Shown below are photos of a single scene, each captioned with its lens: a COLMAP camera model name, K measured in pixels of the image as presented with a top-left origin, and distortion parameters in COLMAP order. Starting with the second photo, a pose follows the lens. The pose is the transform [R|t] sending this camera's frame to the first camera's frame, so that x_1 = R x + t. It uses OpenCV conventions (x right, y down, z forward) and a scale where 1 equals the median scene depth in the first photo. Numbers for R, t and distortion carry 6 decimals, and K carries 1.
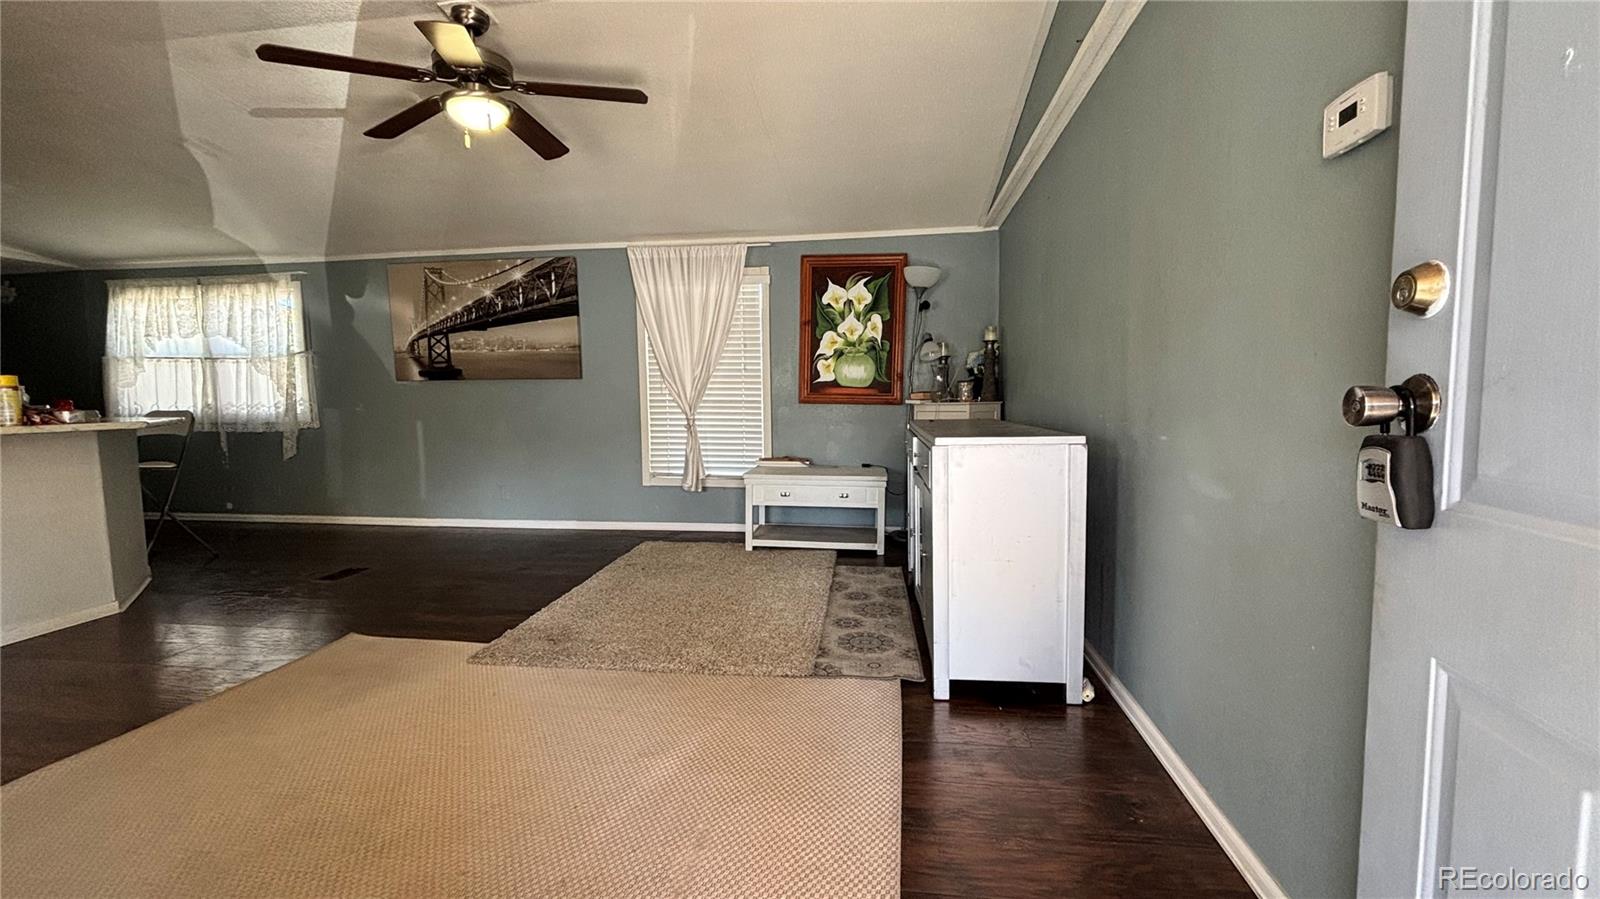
lens RADIAL K [[635.1, 0, 797.8], [0, 635.1, 455.0], [0, 0, 1]] dist [-0.001068, -0.000355]
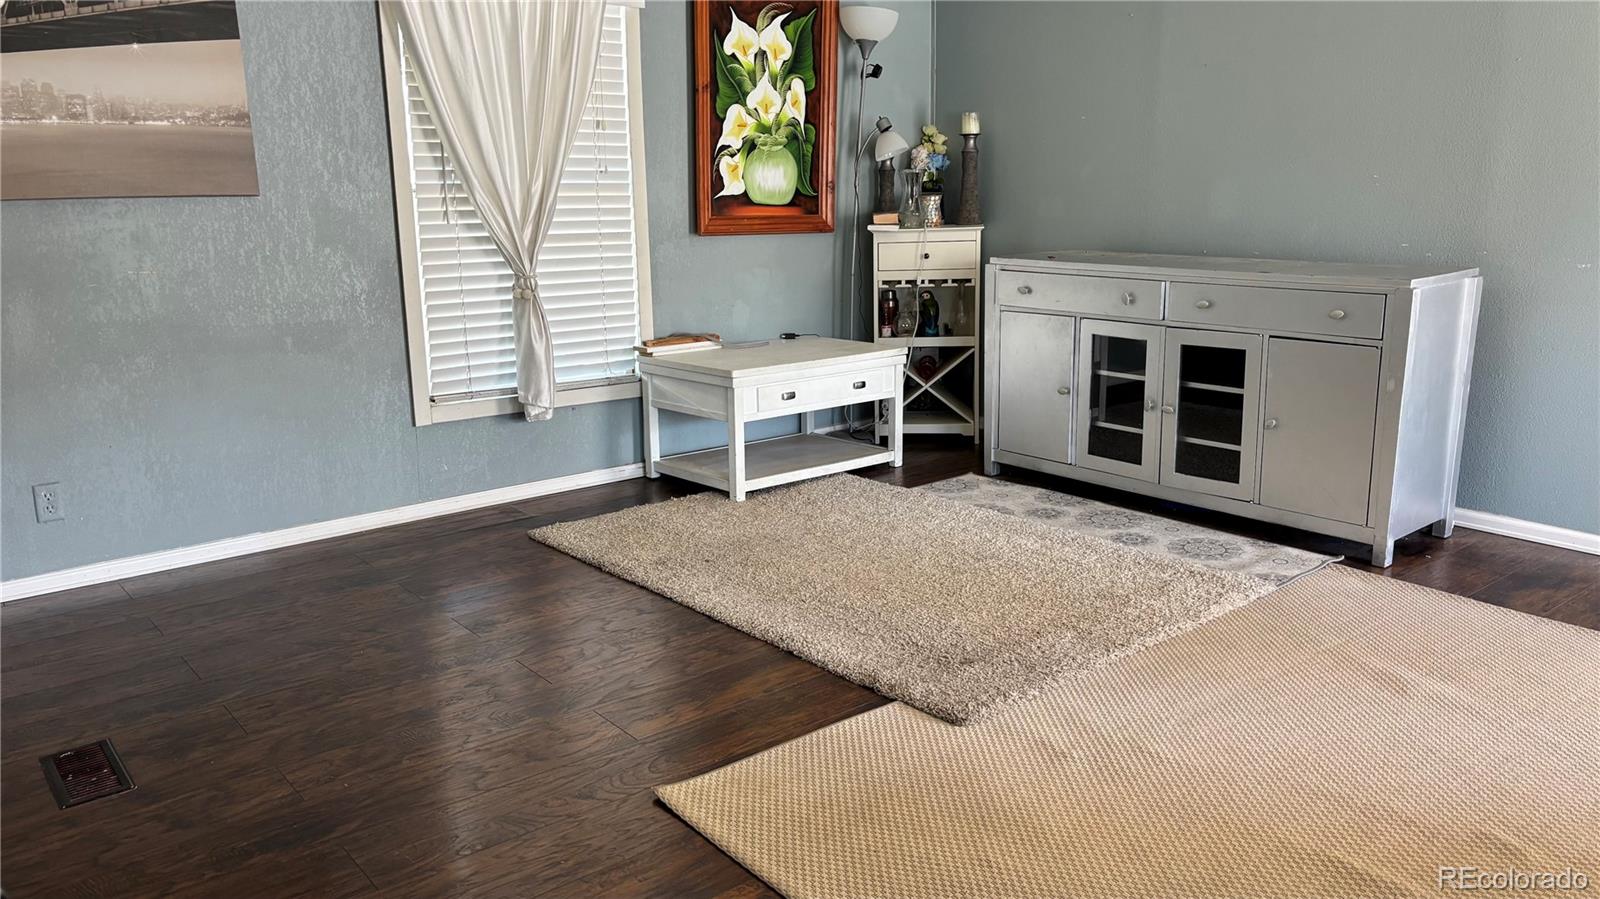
lens RADIAL K [[1197.0, 0, 804.5], [0, 1197.0, 449.3], [0, 0, 1]] dist [0.044895, -0.035749]
pose [[0.685175, -0.169066, 0.708486, -0.725925], [0.078931, 0.984195, 0.158525, -0.057169], [-0.724089, -0.052696, 0.687690, 0.199132]]
